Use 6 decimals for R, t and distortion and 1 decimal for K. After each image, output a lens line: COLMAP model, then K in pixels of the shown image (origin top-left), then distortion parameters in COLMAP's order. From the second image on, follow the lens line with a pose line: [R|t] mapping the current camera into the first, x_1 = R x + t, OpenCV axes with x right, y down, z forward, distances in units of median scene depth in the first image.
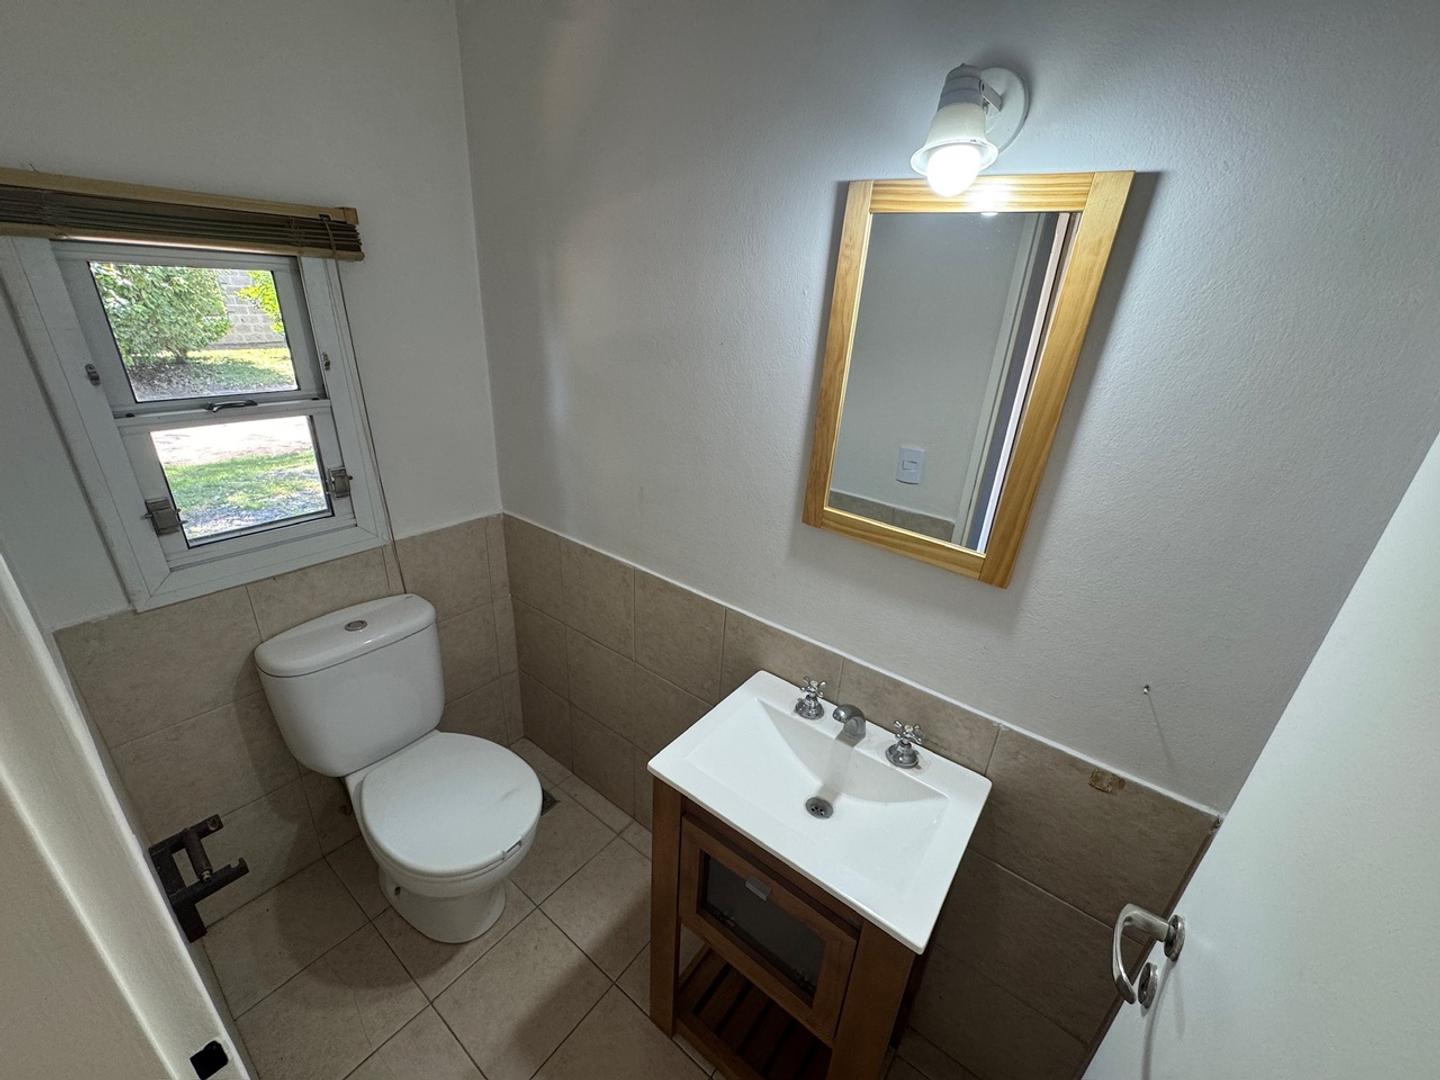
lens RADIAL K [[578.7, 0, 720.0], [0, 578.7, 540.0], [0, 0, 1]] dist [0.000738, 0.000270]
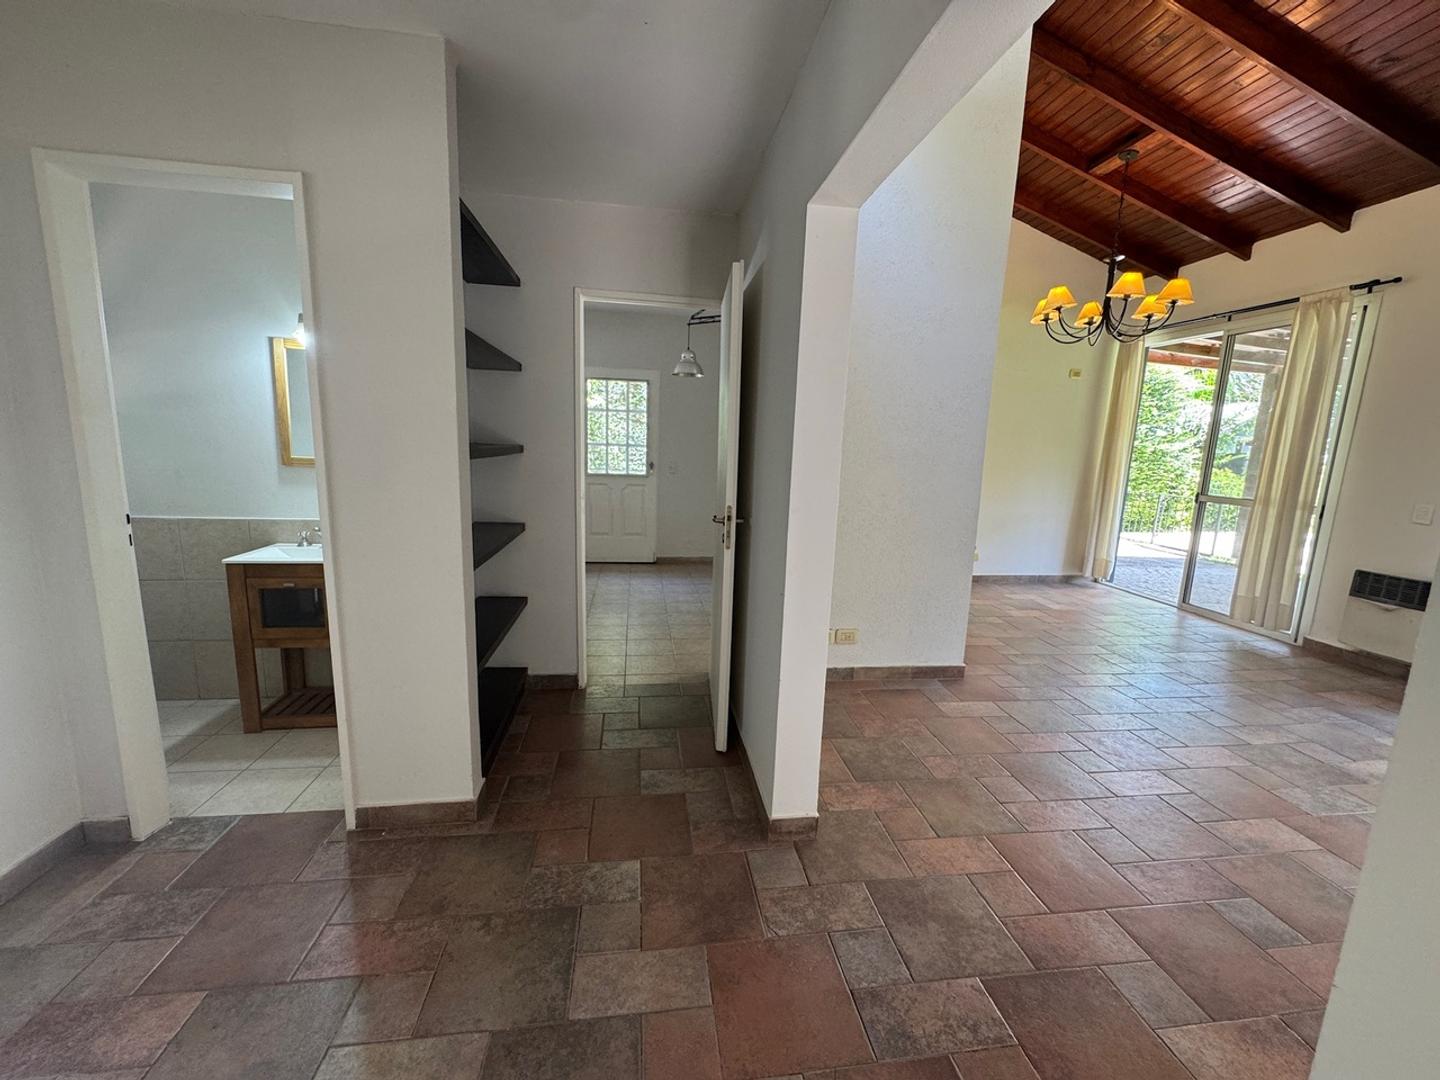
lens RADIAL K [[578.7, 0, 720.0], [0, 578.7, 540.0], [0, 0, 1]] dist [0.000738, 0.000270]
pose [[0.704060, -0.149836, 0.694153, -0.298677], [0.285152, 0.954873, -0.083108, 1.005714], [-0.650375, 0.256452, 0.715014, -1.857470]]
